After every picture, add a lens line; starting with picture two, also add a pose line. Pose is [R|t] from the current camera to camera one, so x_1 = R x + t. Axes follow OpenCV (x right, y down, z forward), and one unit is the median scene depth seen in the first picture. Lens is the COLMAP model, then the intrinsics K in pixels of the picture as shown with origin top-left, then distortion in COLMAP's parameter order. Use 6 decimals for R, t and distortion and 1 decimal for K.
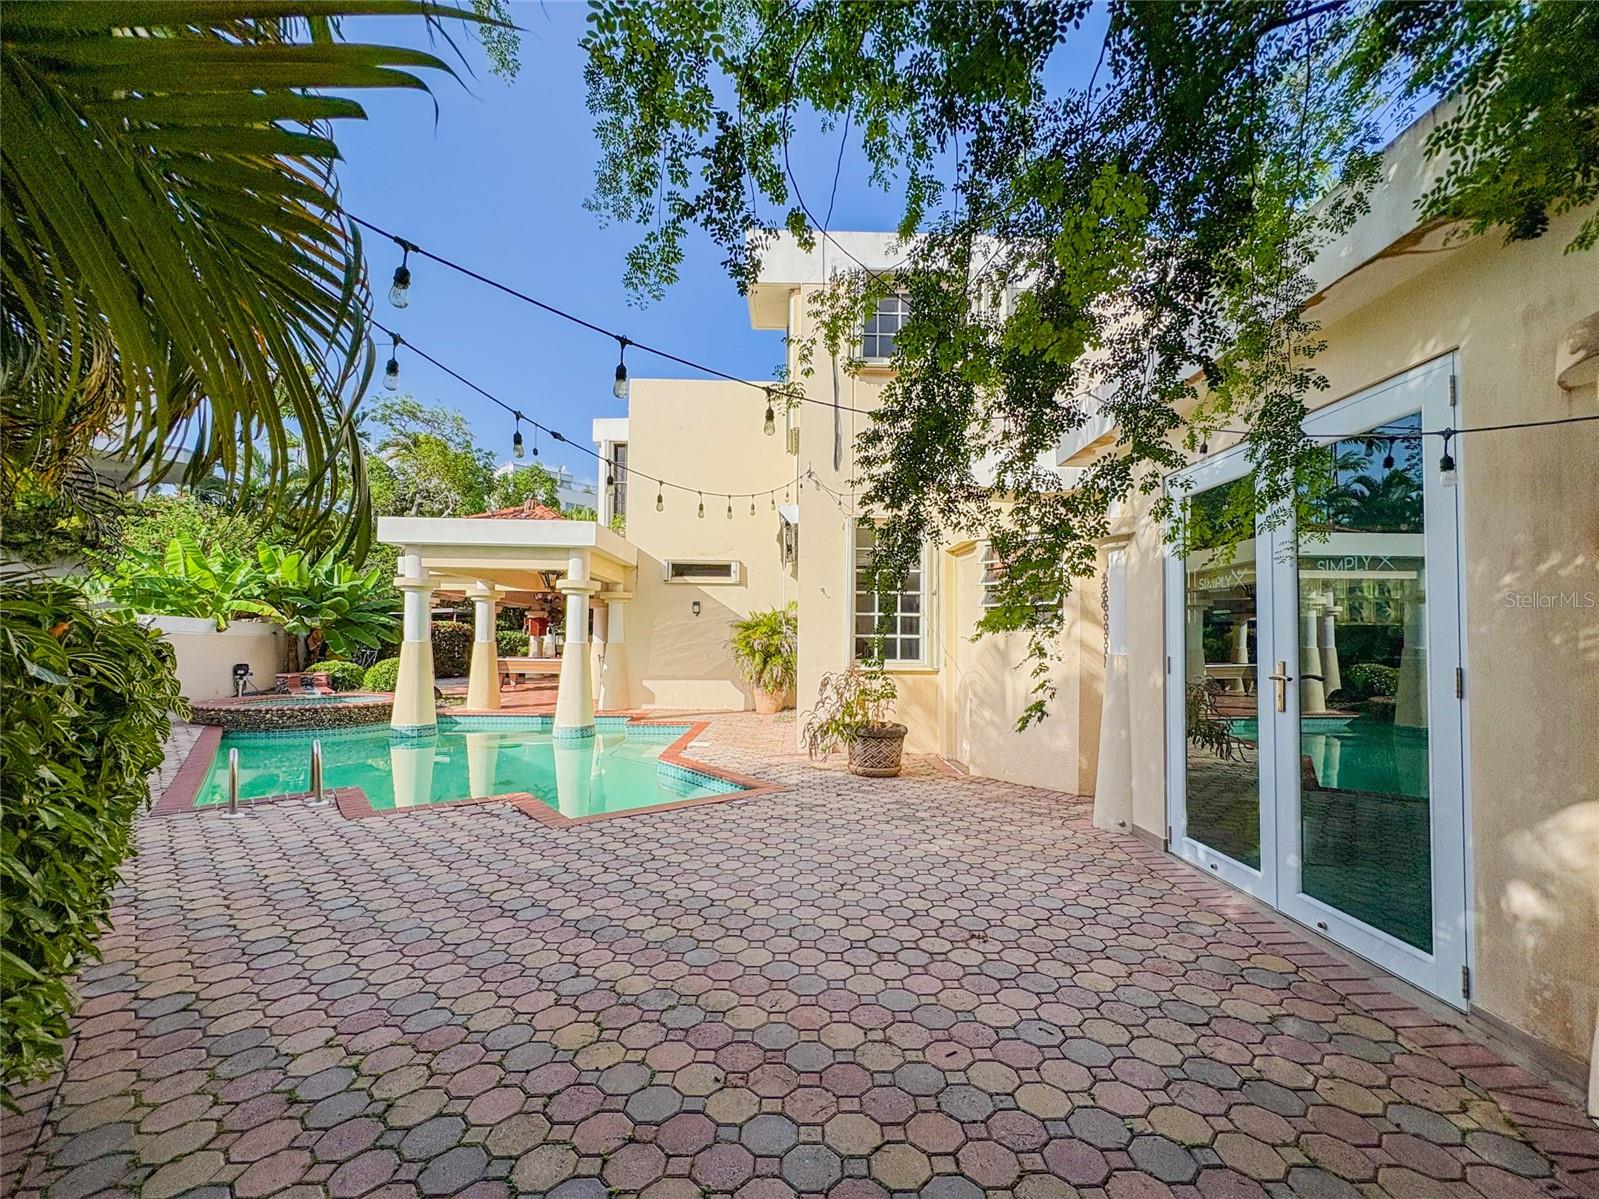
lens RADIAL K [[655.2, 0, 790.9], [0, 655.2, 635.1], [0, 0, 1]] dist [0.000231, 0.000995]
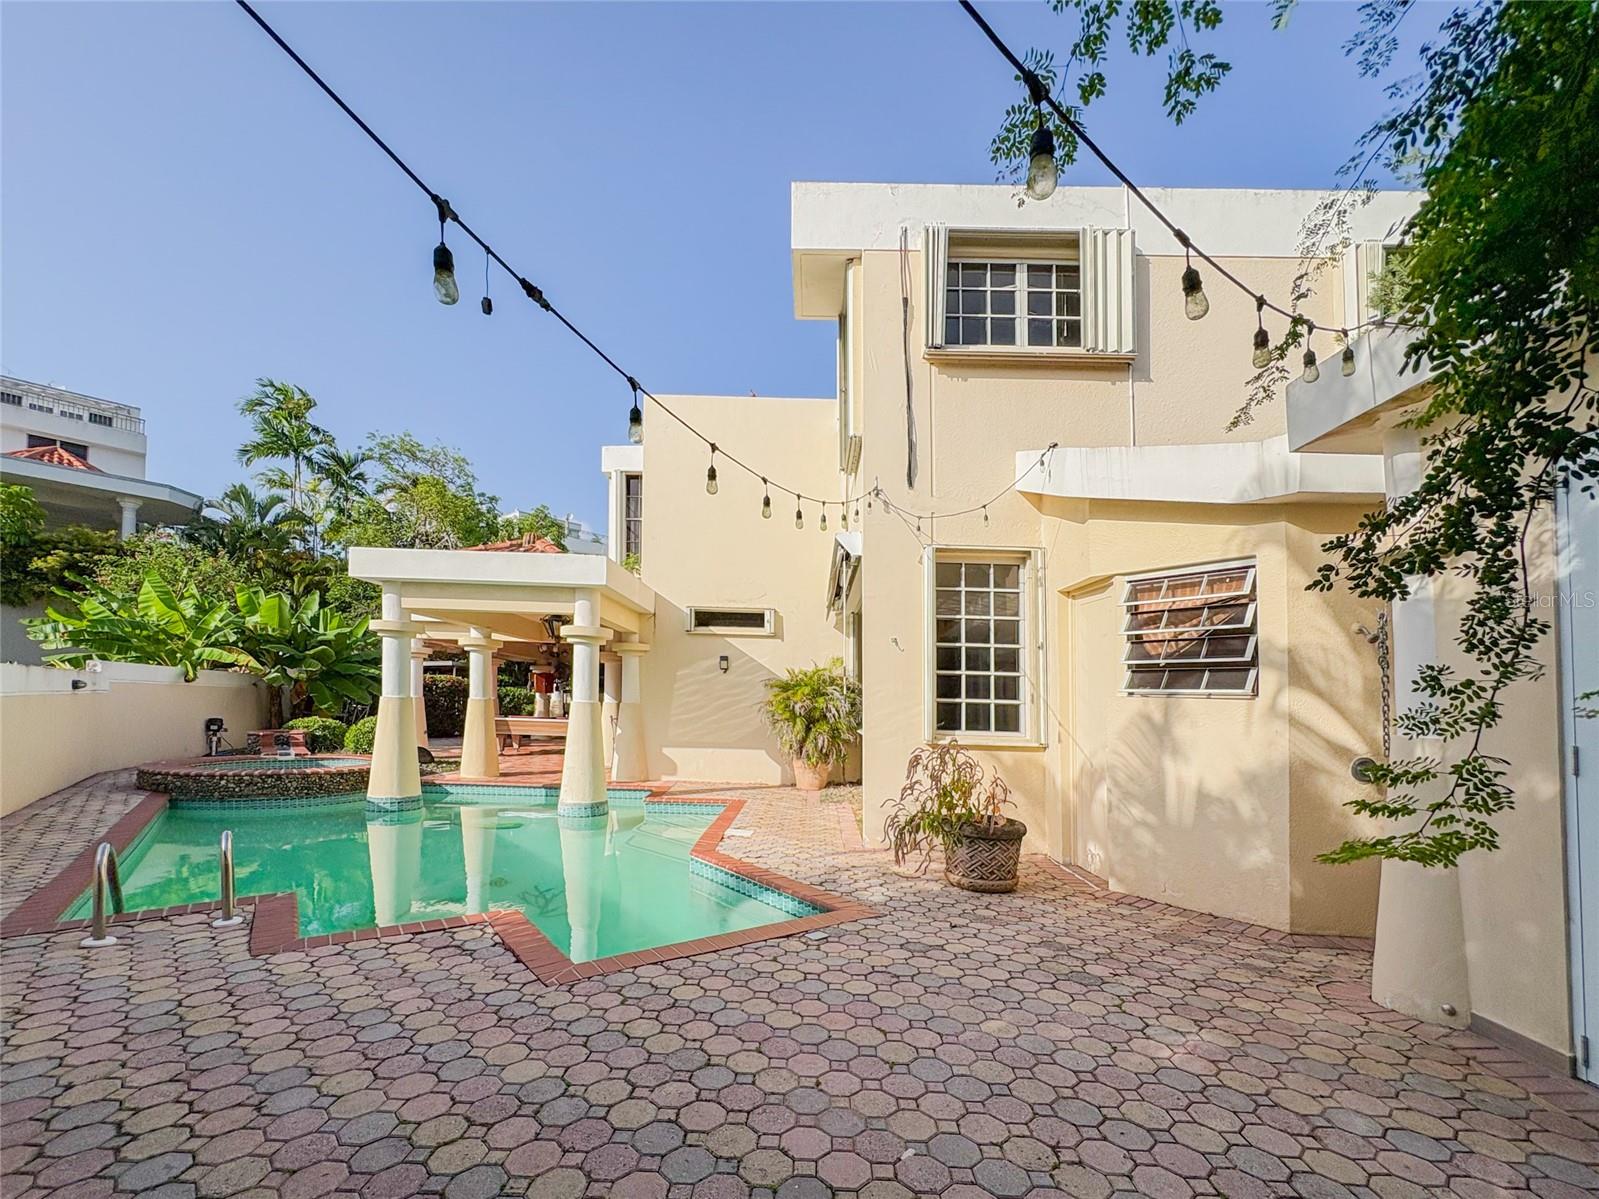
lens RADIAL K [[655.2, 0, 798.3], [0, 655.2, 761.4], [0, 0, 1]] dist [0.000231, 0.000995]
pose [[0.999814, 0.018745, -0.004547, -0.054673], [-0.018203, 0.994919, 0.099016, -0.000570], [0.006380, -0.098915, 0.995075, 0.178022]]
